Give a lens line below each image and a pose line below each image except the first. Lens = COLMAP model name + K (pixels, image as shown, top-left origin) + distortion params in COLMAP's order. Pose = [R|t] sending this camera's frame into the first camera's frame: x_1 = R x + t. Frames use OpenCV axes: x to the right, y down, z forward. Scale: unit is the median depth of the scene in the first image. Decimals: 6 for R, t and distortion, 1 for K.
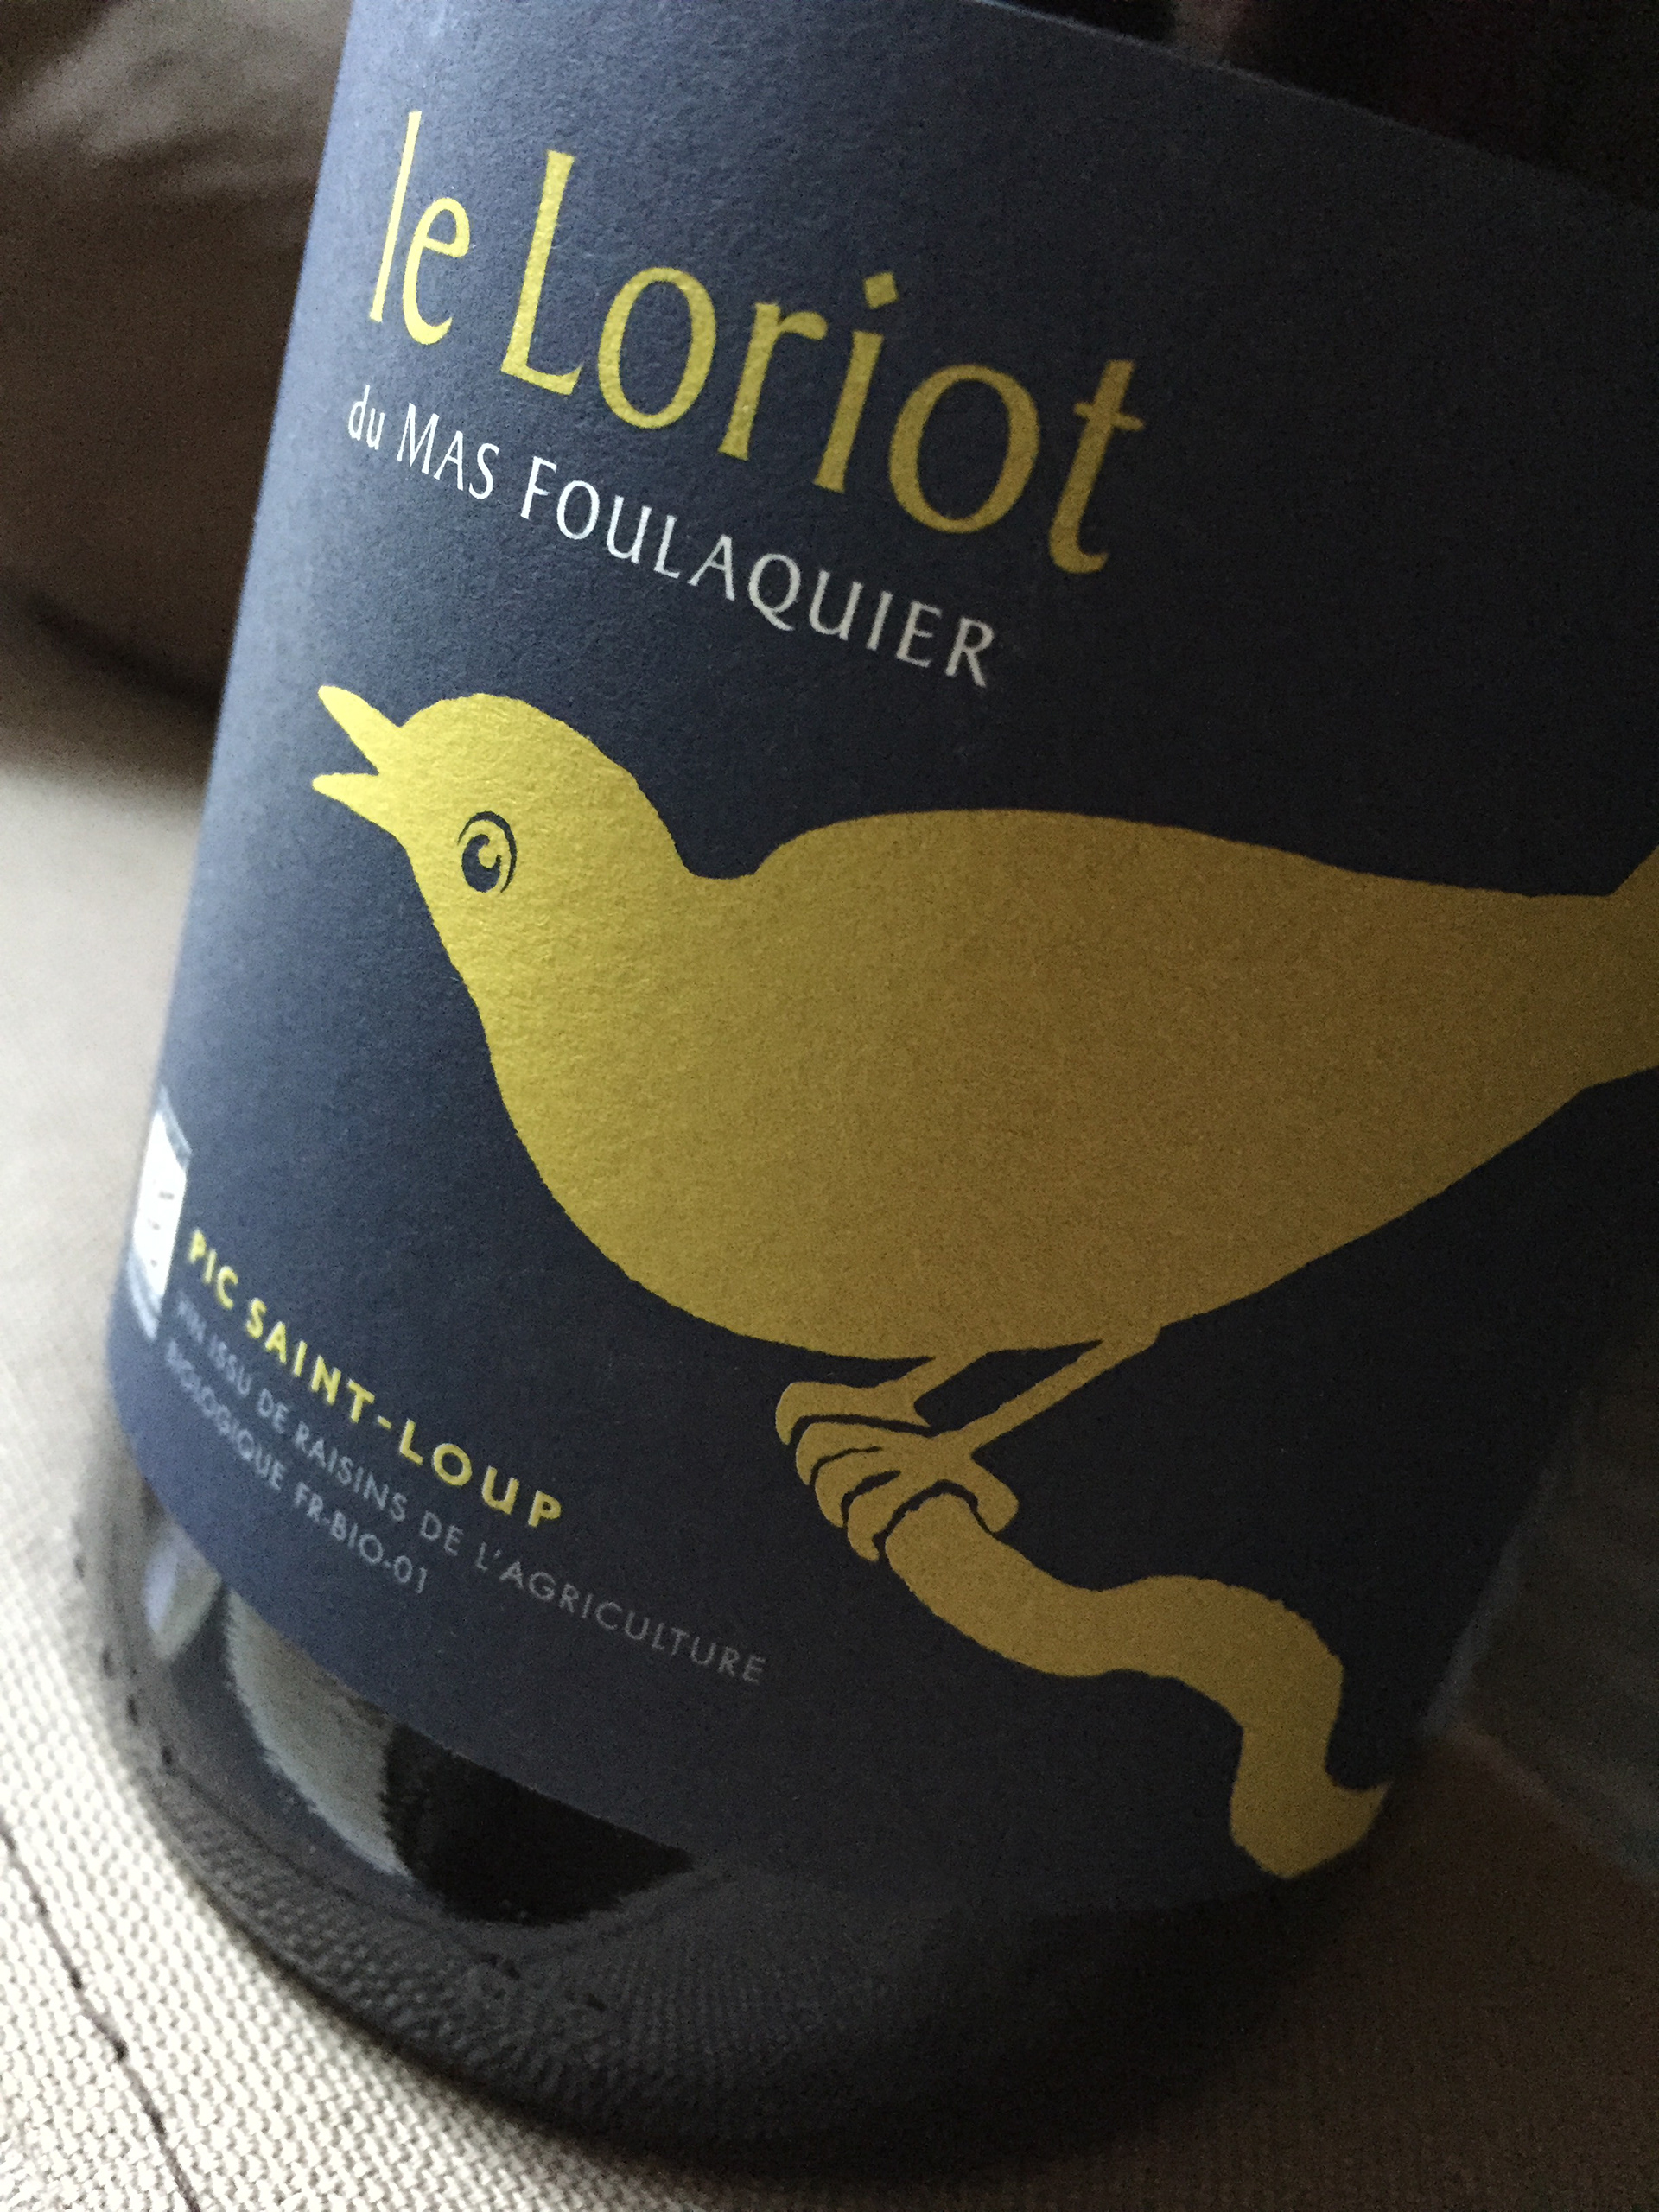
lens RADIAL K [[2035.5, 0, 828.1], [0, 2035.5, 1104.6], [0, 0, 1]] dist [0.022761, 0.001426]
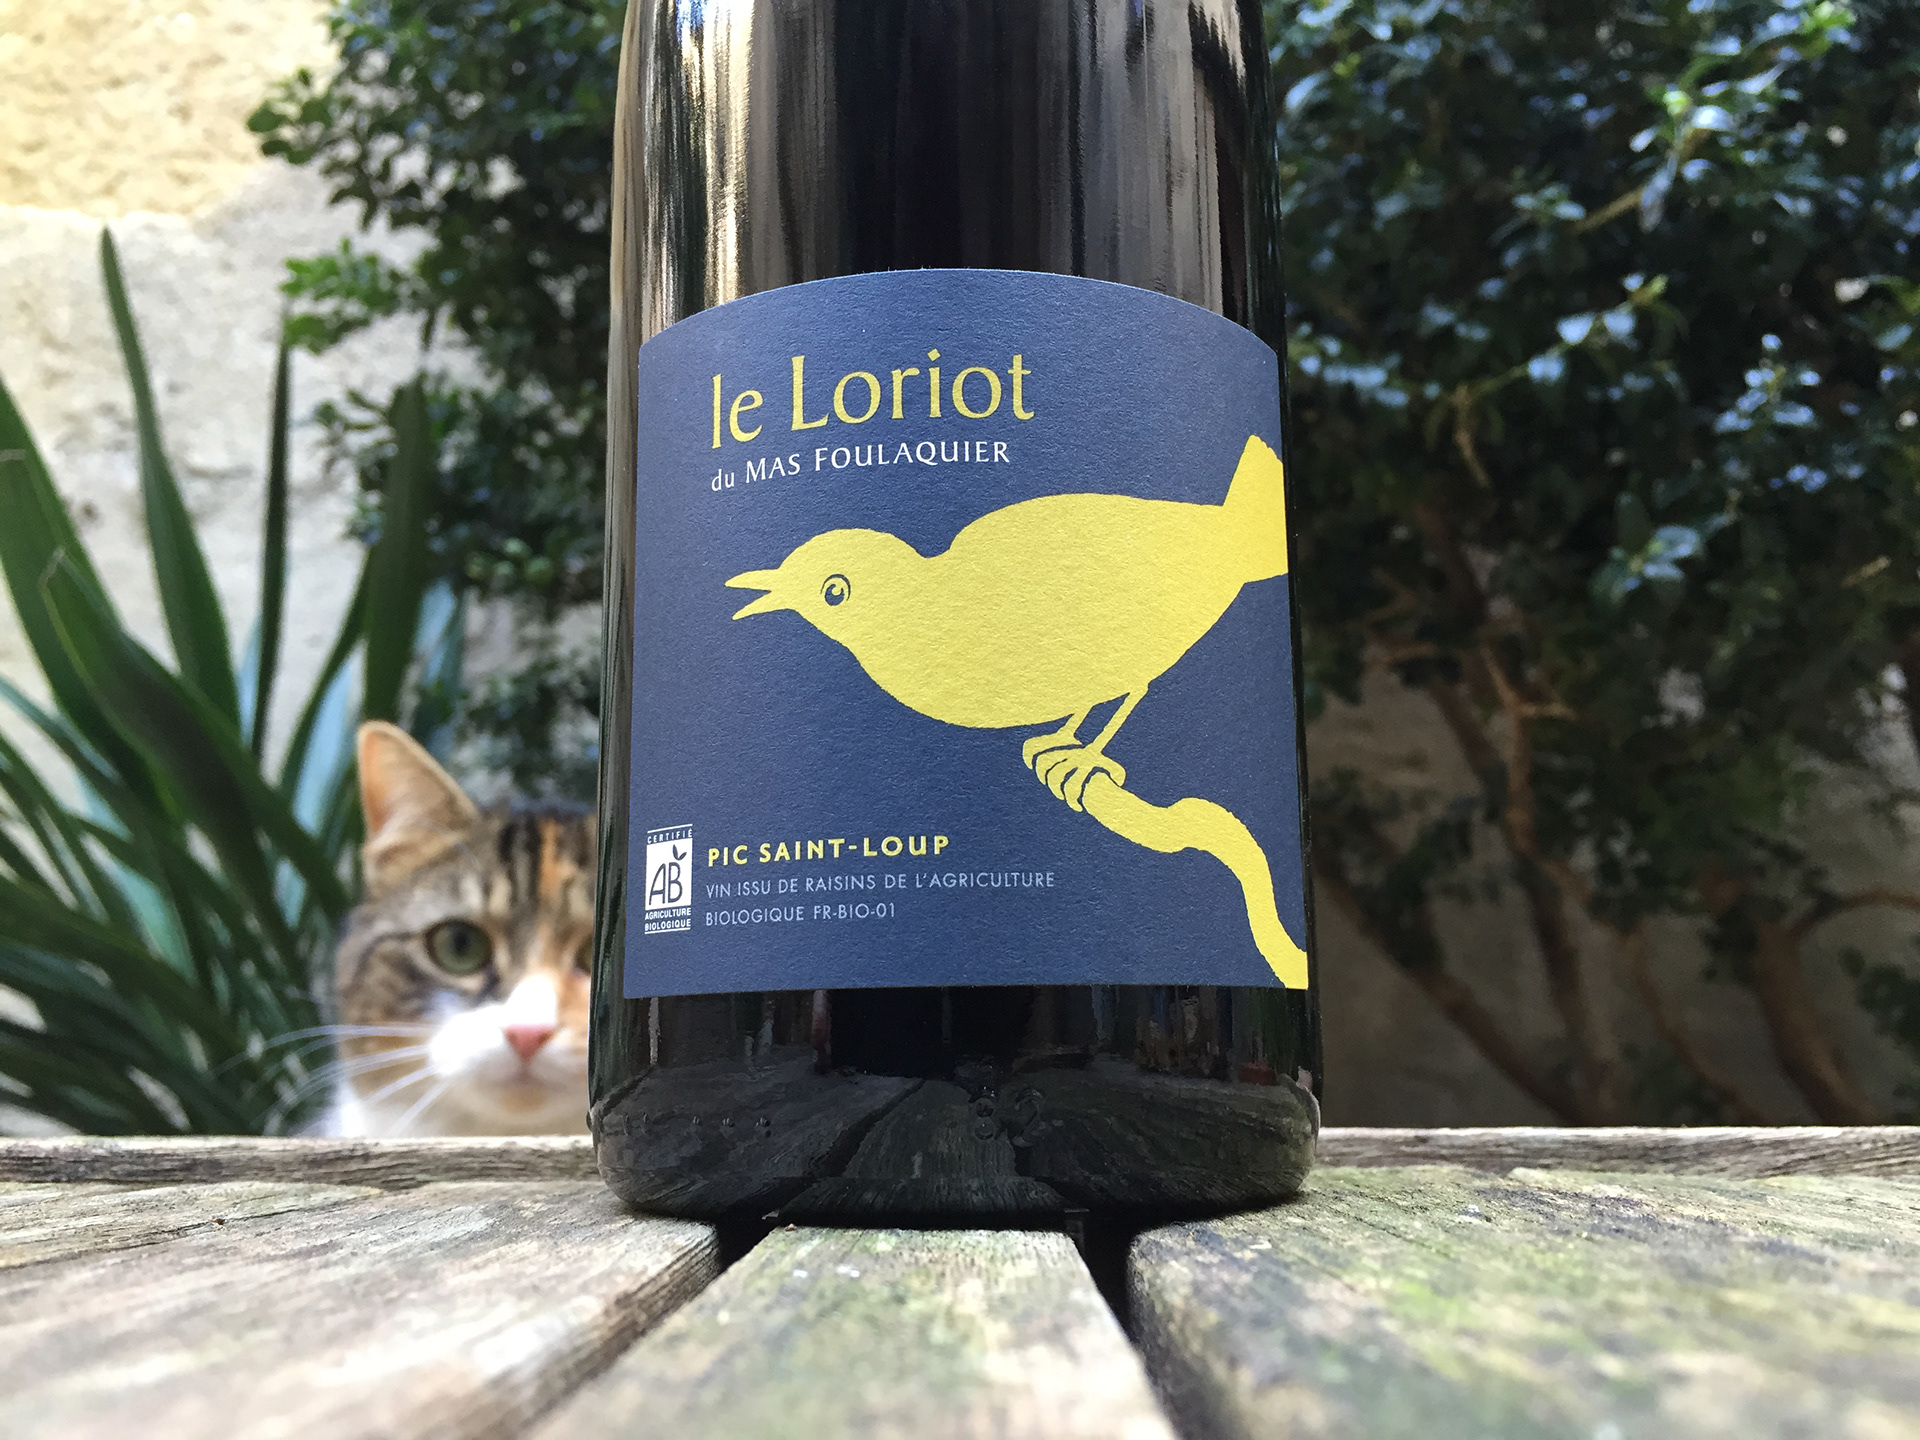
lens RADIAL K [[1766.8, 0, 959.8], [0, 1766.8, 721.1], [0, 0, 1]] dist [0.022761, 0.001426]
pose [[0.900157, -0.220737, 0.375489, -0.878391], [0.380367, 0.818403, -0.430741, 0.999627], [-0.212221, 0.530559, 0.820652, -0.730798]]
